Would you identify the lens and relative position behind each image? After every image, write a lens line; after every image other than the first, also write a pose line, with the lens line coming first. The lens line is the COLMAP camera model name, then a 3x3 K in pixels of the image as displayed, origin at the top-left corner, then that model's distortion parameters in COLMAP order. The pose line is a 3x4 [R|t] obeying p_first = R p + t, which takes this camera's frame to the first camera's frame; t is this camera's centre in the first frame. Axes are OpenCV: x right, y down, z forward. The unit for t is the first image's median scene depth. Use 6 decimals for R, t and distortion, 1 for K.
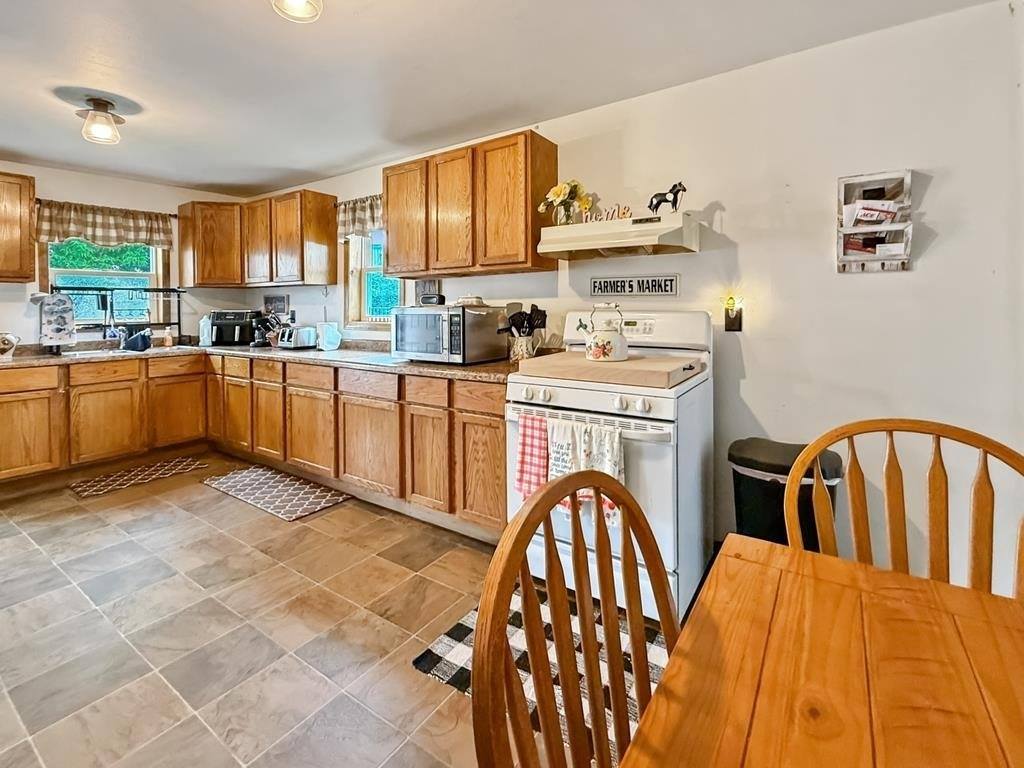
lens RADIAL K [[401.3, 0, 455.0], [0, 401.3, 311.6], [0, 0, 1]] dist [-0.001573, -0.000048]
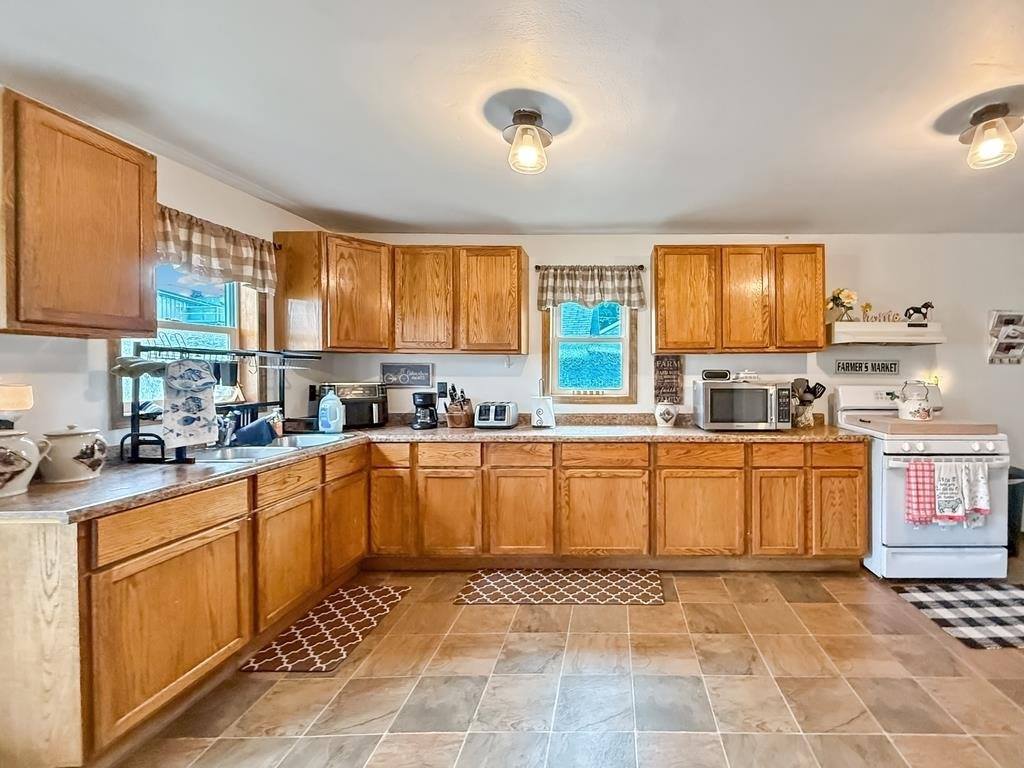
lens RADIAL K [[417.7, 0, 514.4], [0, 417.7, 376.7], [0, 0, 1]] dist [0.000234, -0.000121]
pose [[0.867289, -0.000839, 0.497804, -1.298941], [-0.000222, 0.999998, 0.002072, -0.030949], [-0.497805, -0.001907, 0.867287, 0.323363]]
